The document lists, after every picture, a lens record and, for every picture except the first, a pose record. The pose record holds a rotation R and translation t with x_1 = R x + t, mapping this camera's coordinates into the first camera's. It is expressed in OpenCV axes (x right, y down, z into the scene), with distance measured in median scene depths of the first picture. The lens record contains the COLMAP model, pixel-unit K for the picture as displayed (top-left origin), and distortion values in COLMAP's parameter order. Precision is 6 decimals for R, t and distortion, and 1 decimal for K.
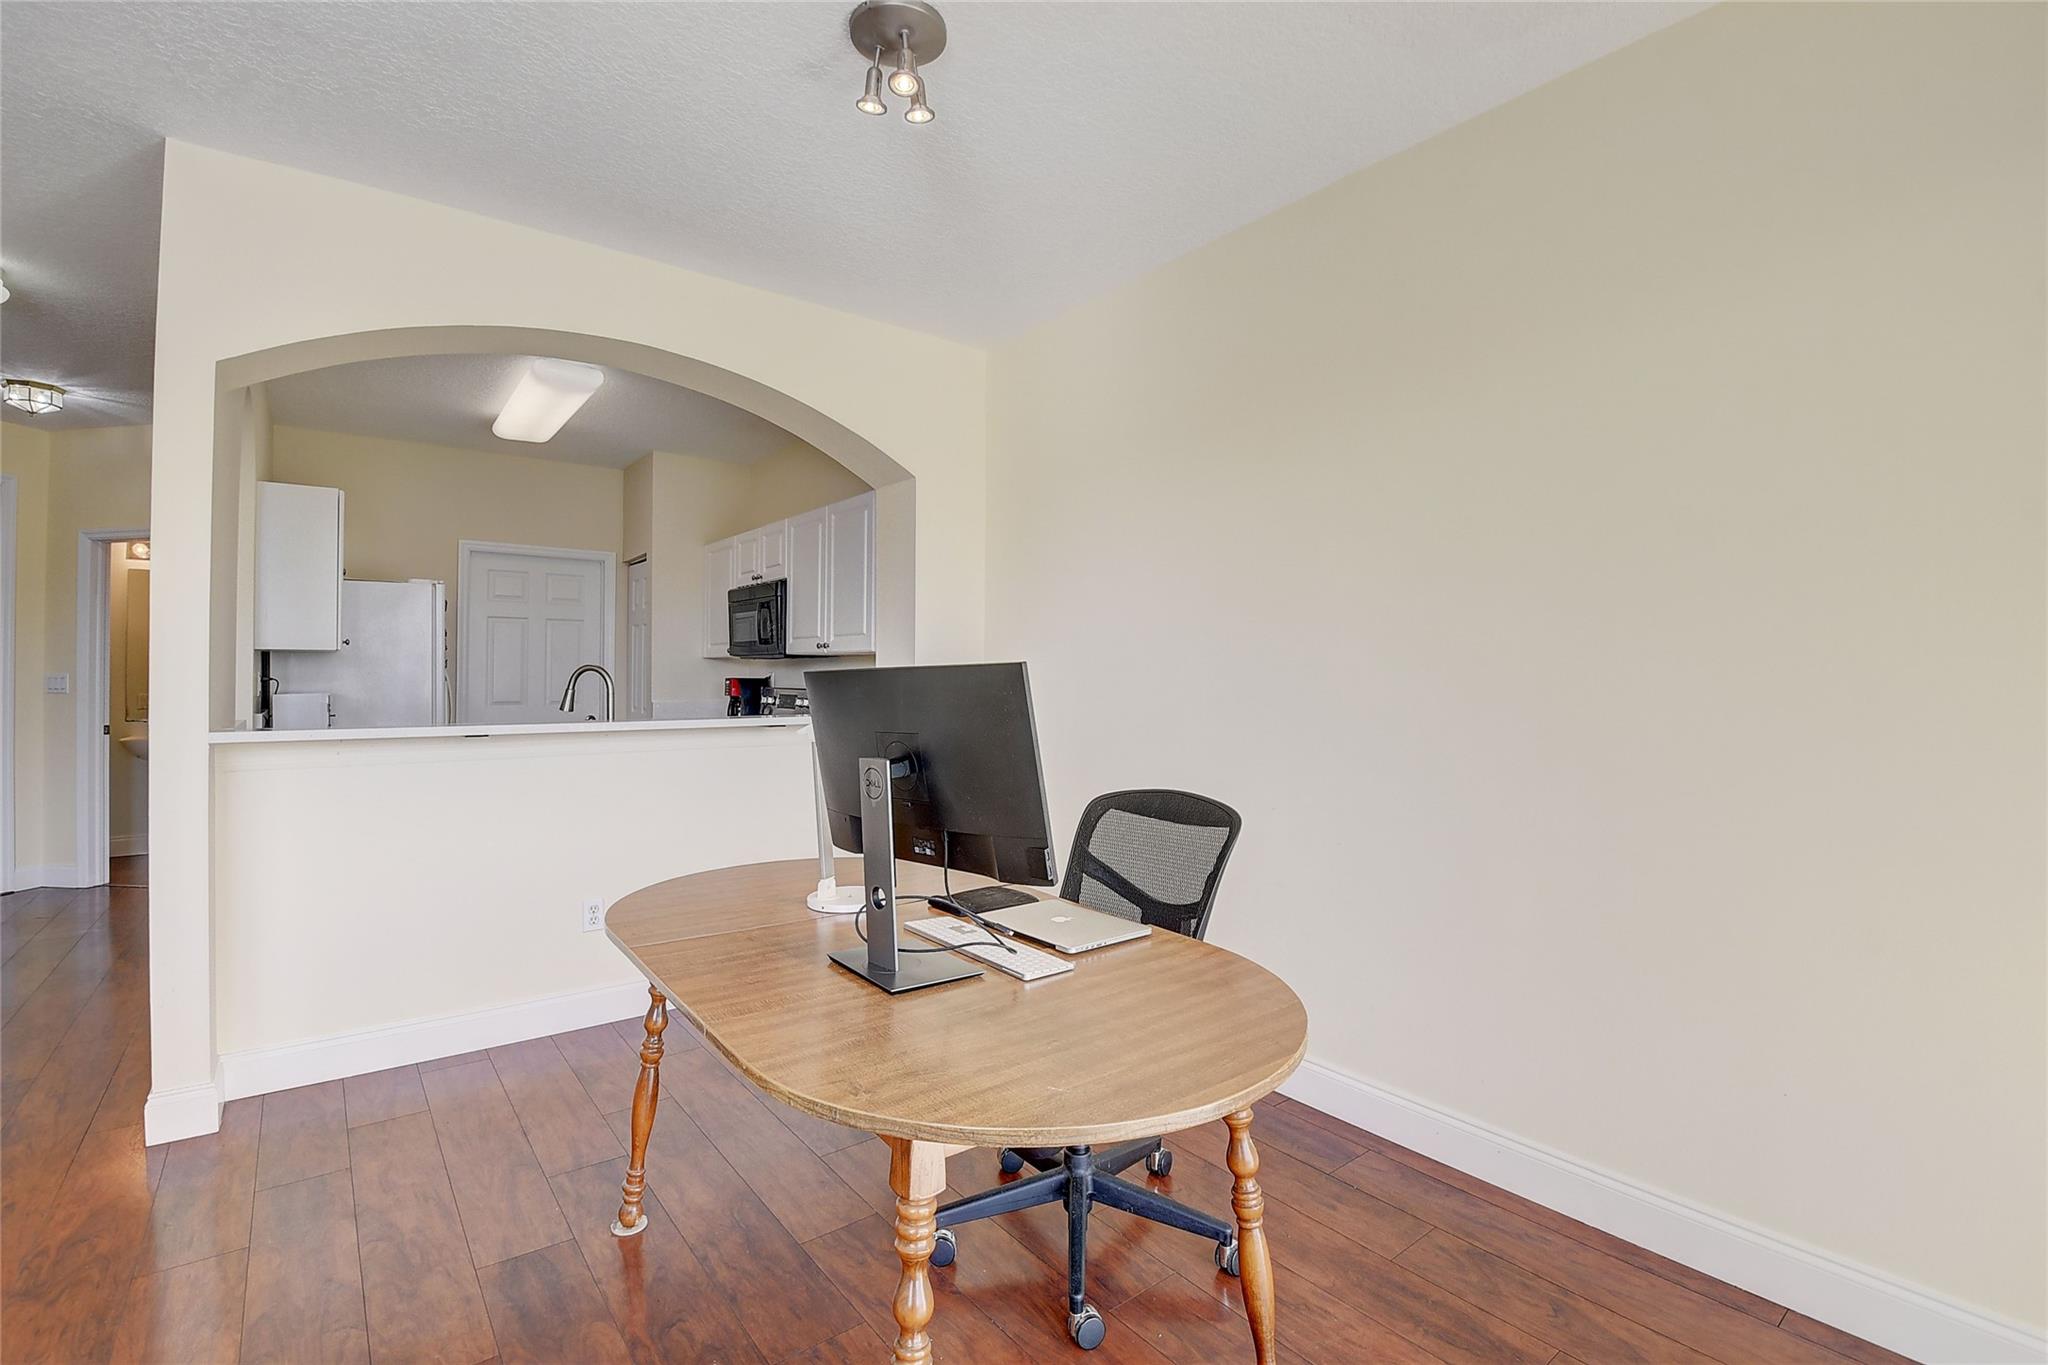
lens RADIAL K [[897.6, 0, 1024.6], [0, 897.6, 669.8], [0, 0, 1]] dist [-0.017312, -0.004343]
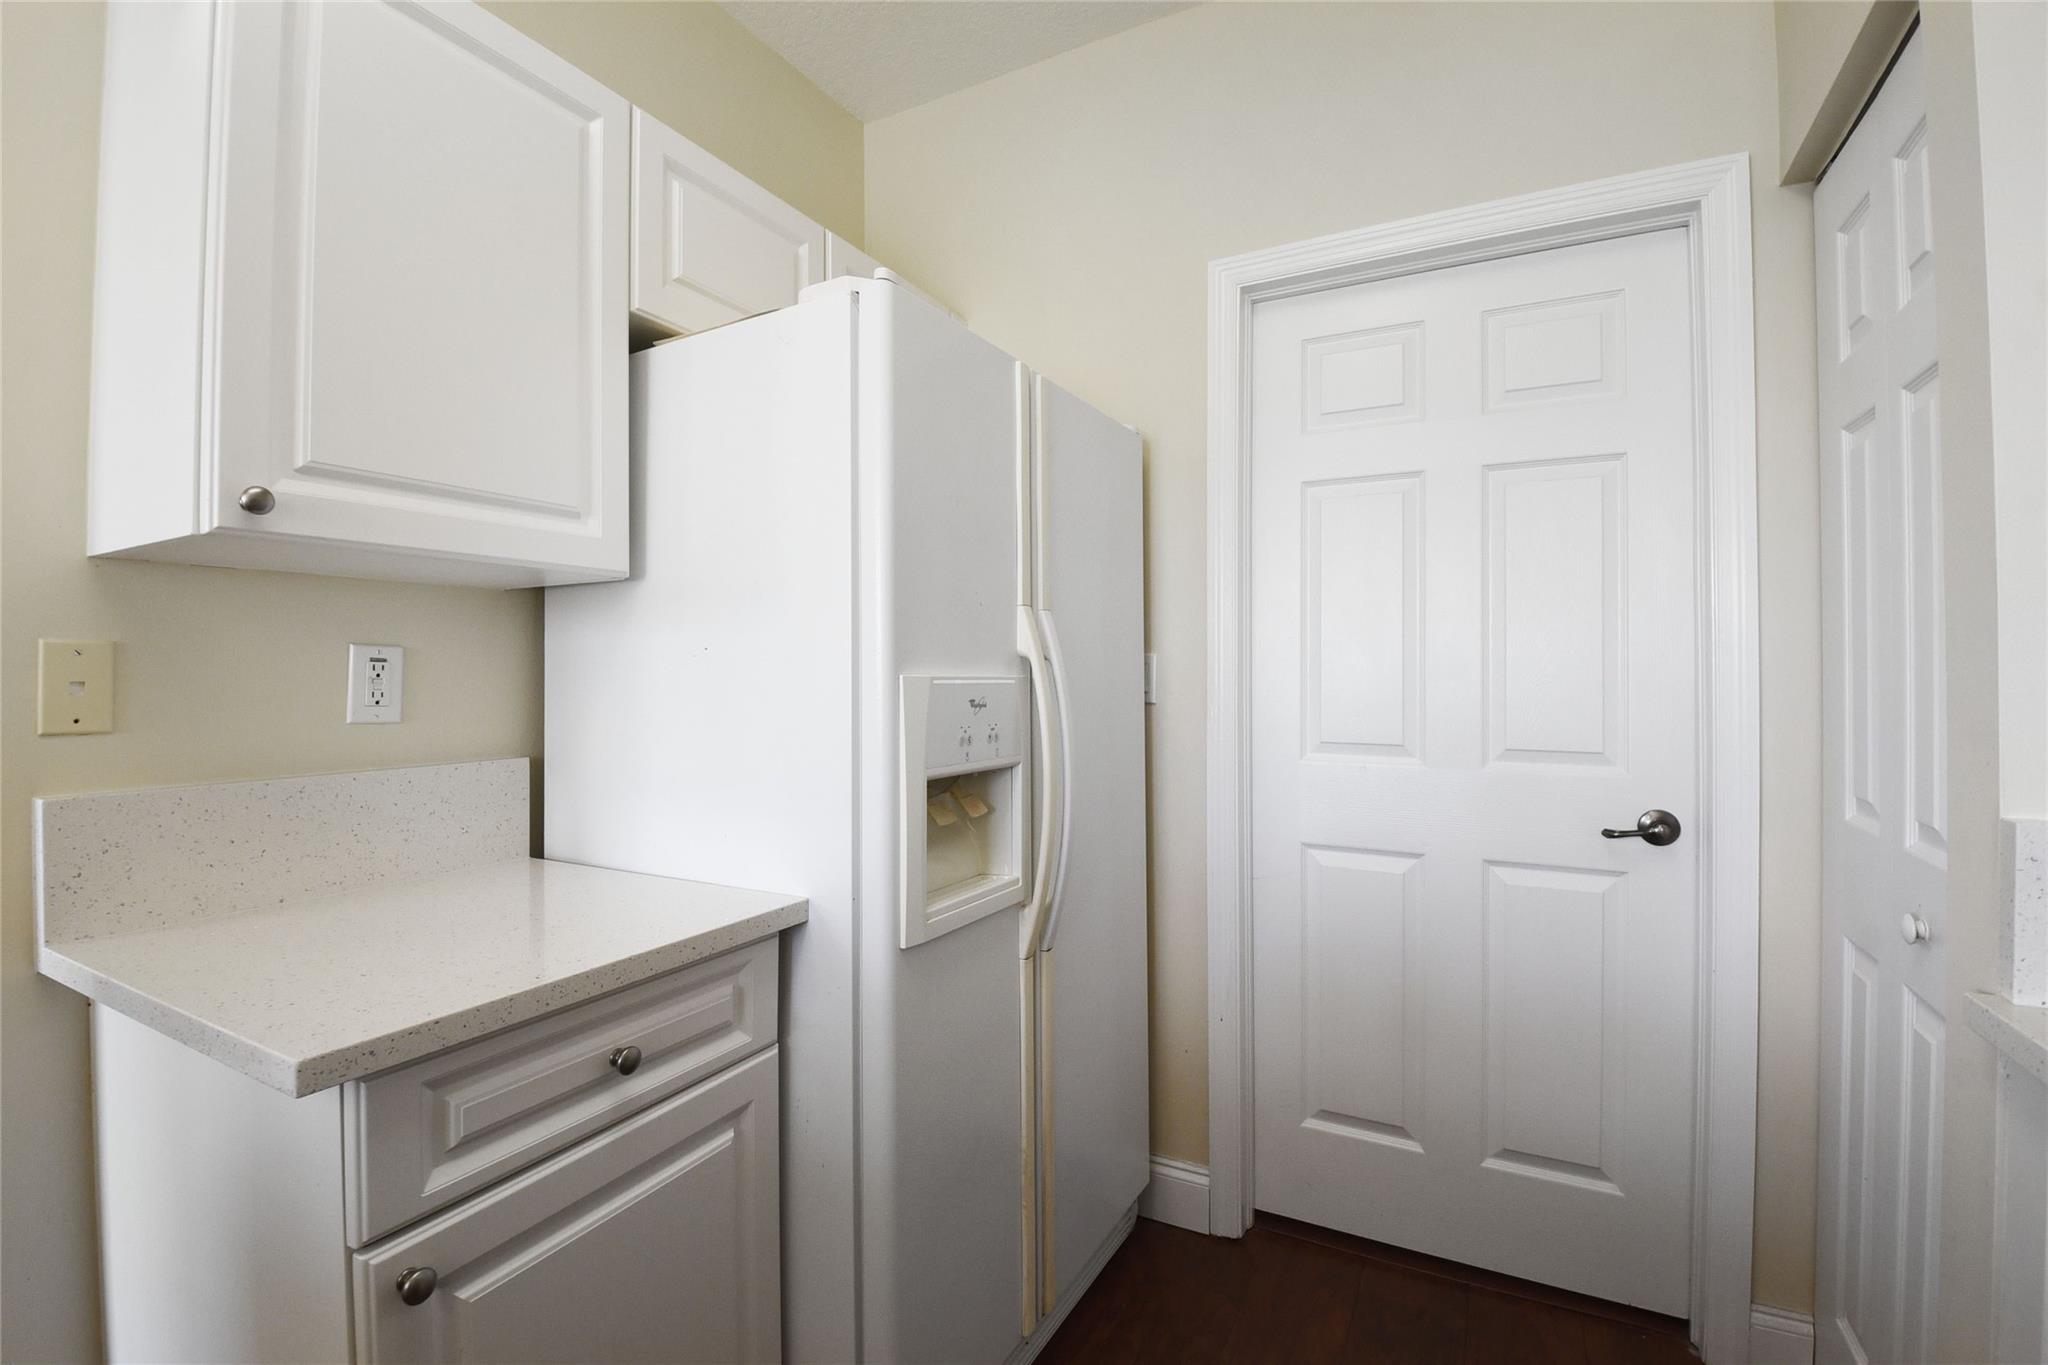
lens RADIAL K [[897.6, 0, 1030.2], [0, 897.6, 674.0], [0, 0, 1]] dist [-0.017312, -0.004343]
pose [[0.393380, -0.003940, -0.919367, -0.323007], [0.007232, 0.999973, -0.001191, 0.010101], [0.919347, -0.006181, 0.393398, 0.743464]]
